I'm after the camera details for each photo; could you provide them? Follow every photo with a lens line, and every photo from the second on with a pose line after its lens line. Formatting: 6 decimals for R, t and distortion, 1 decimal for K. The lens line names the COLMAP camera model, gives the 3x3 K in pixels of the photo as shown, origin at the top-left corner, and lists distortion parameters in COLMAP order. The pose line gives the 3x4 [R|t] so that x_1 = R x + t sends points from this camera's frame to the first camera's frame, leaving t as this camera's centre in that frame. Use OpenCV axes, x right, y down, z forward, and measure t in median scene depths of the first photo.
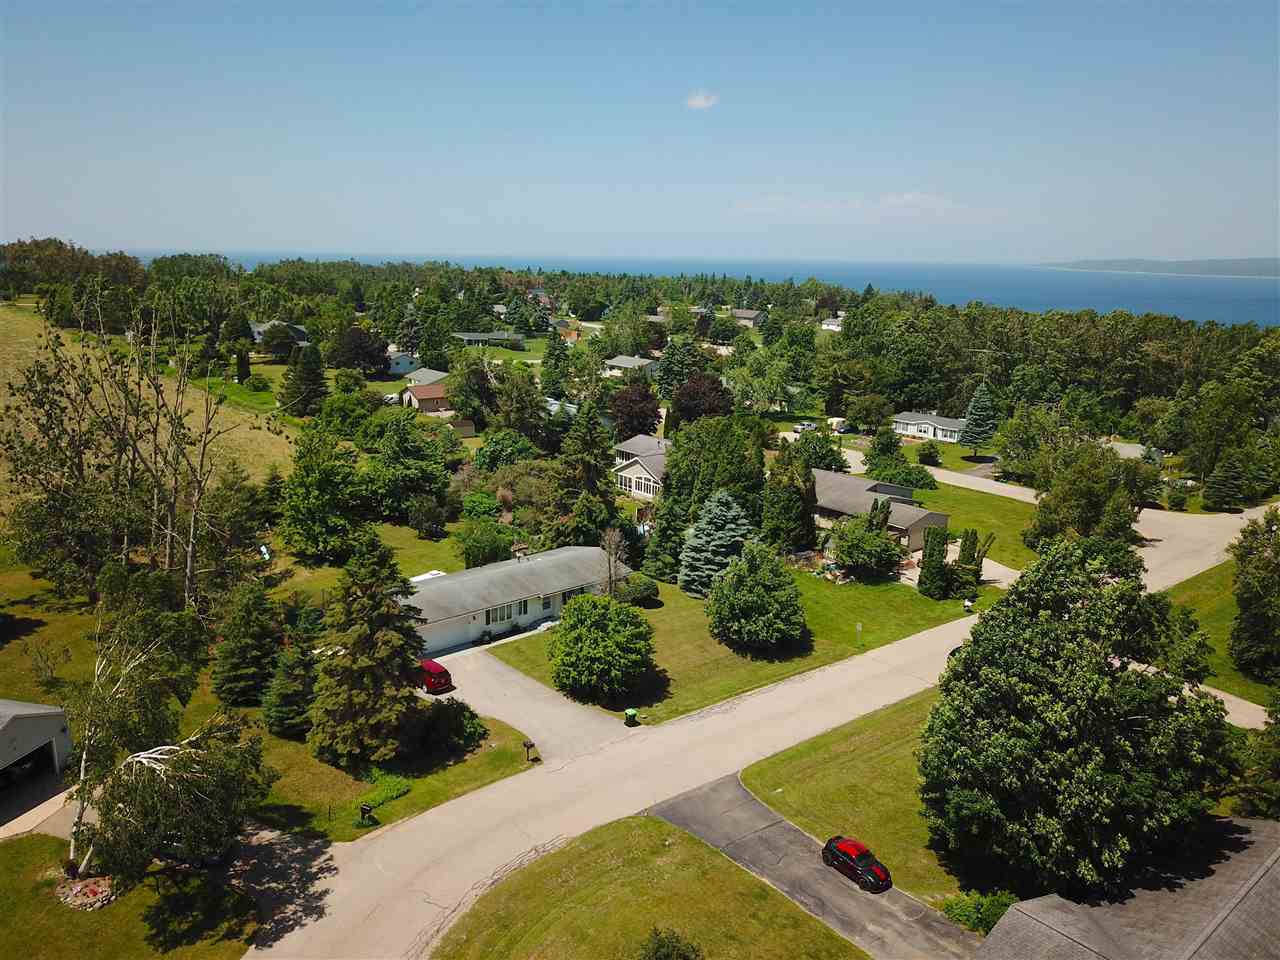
lens RADIAL K [[976.4, 0, 640.0], [0, 976.4, 480.0], [0, 0, 1]] dist [0.004913, 0.005075]
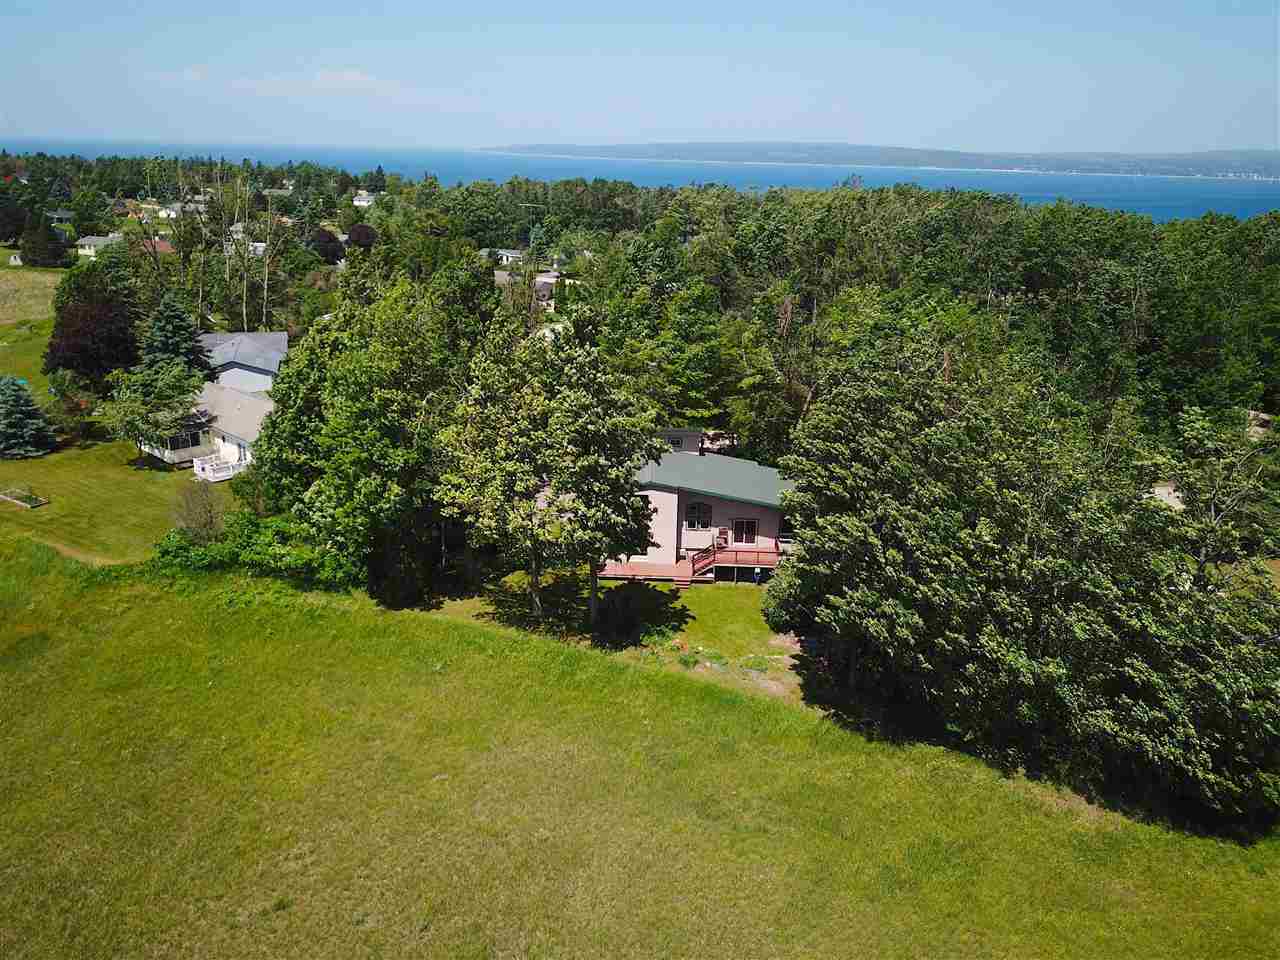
lens RADIAL K [[976.4, 0, 640.0], [0, 976.4, 480.0], [0, 0, 1]] dist [0.004913, 0.005075]
pose [[0.865581, -0.169988, 0.471035, -0.330002], [0.115663, 0.983054, 0.142224, 0.107836], [-0.487229, -0.068625, 0.870574, -0.516700]]
